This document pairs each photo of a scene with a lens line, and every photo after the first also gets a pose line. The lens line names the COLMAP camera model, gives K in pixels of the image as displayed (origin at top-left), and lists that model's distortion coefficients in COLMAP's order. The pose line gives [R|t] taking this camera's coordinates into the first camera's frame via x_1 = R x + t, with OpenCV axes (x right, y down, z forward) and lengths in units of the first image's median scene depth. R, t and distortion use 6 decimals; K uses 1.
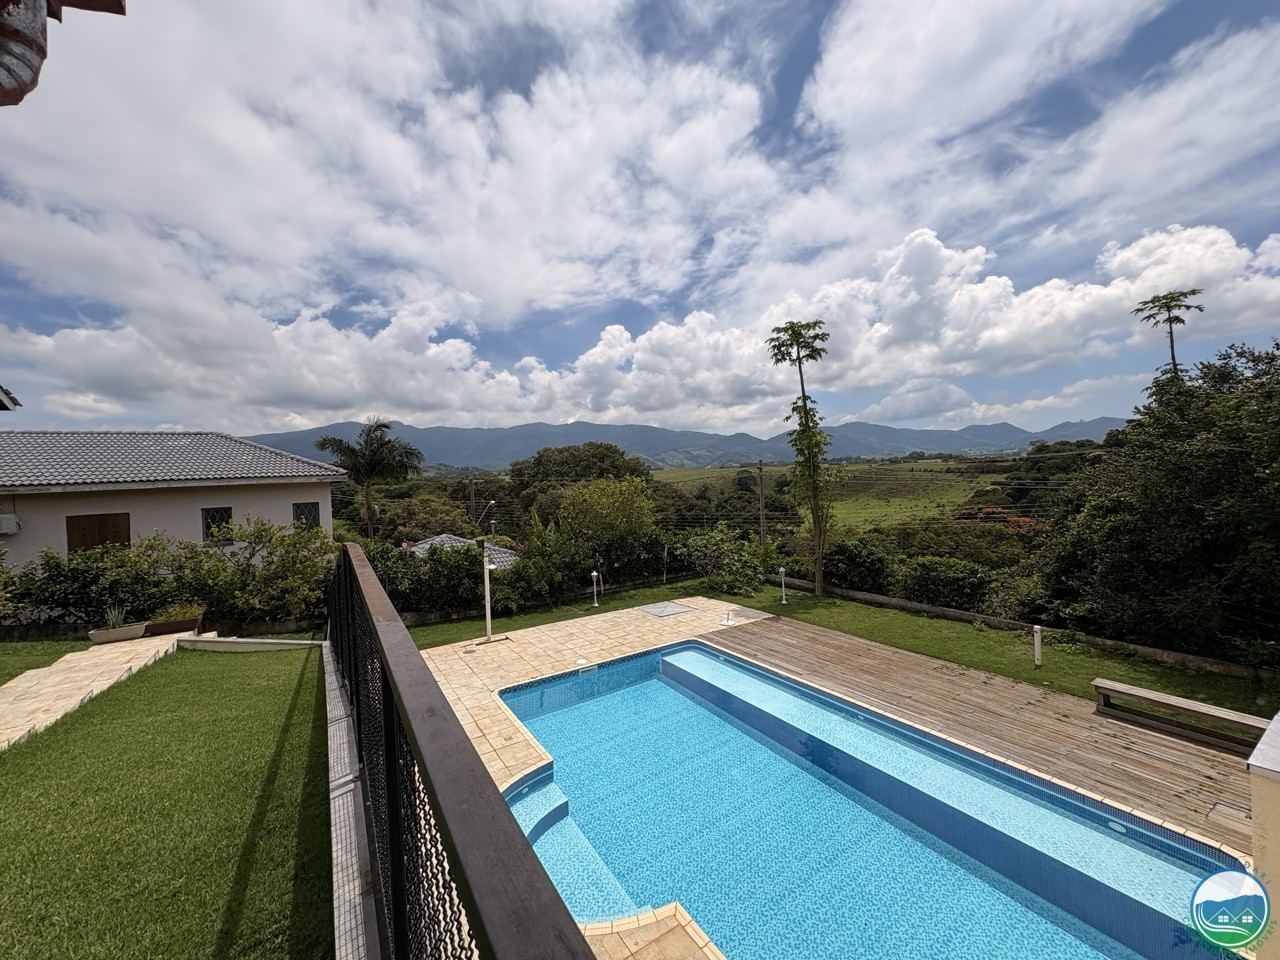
lens RADIAL K [[510.6, 0, 640.0], [0, 510.6, 480.0], [0, 0, 1]] dist [0.000291, 0.000285]
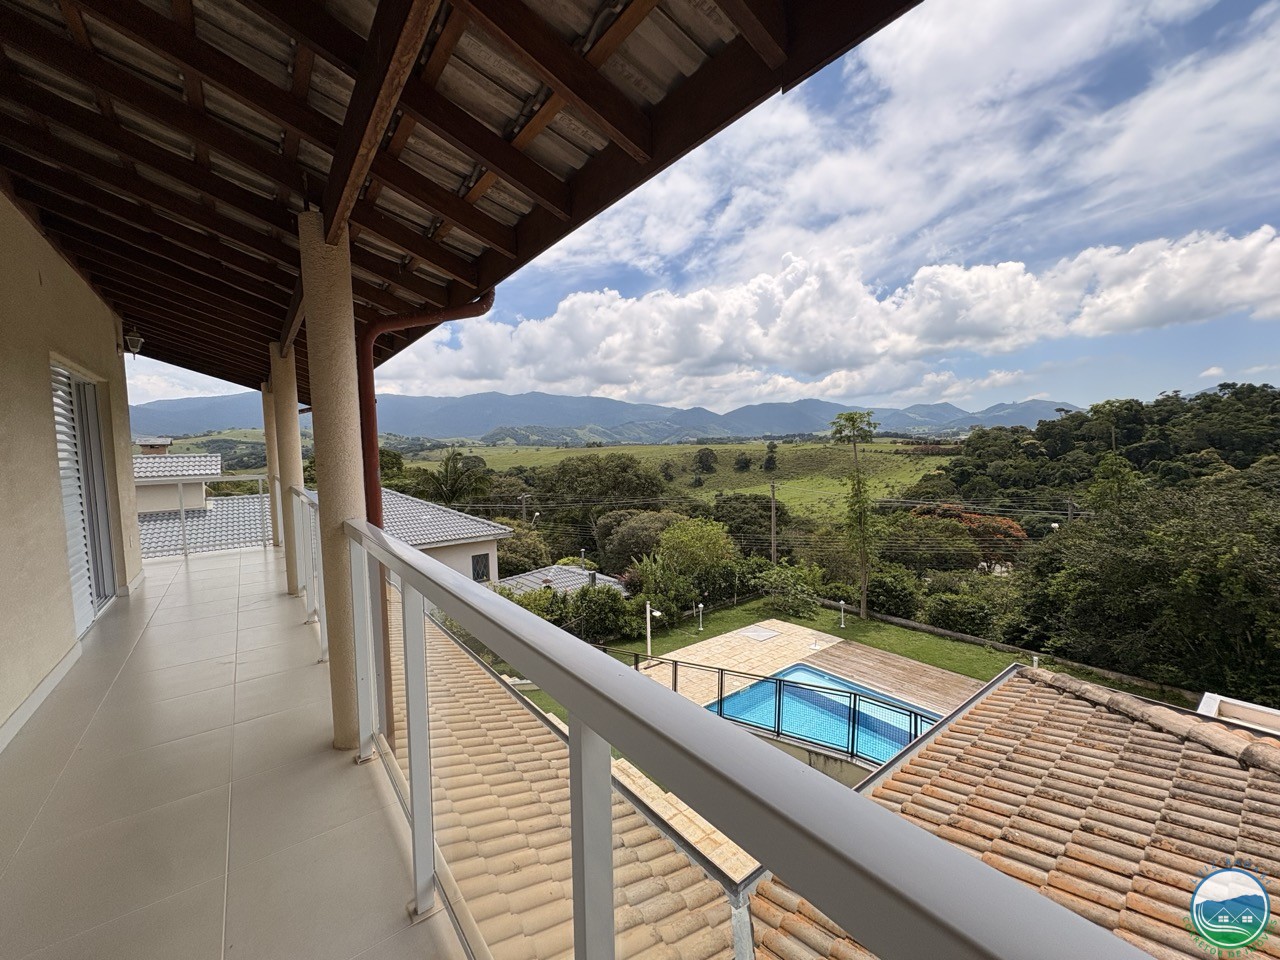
lens RADIAL K [[510.6, 0, 640.0], [0, 510.6, 480.0], [0, 0, 1]] dist [0.000291, 0.000285]
pose [[0.996333, 0.008632, 0.085128, -0.362101], [-0.013160, 0.998520, 0.052773, -0.205829], [-0.084546, -0.053699, 0.994972, -0.271285]]
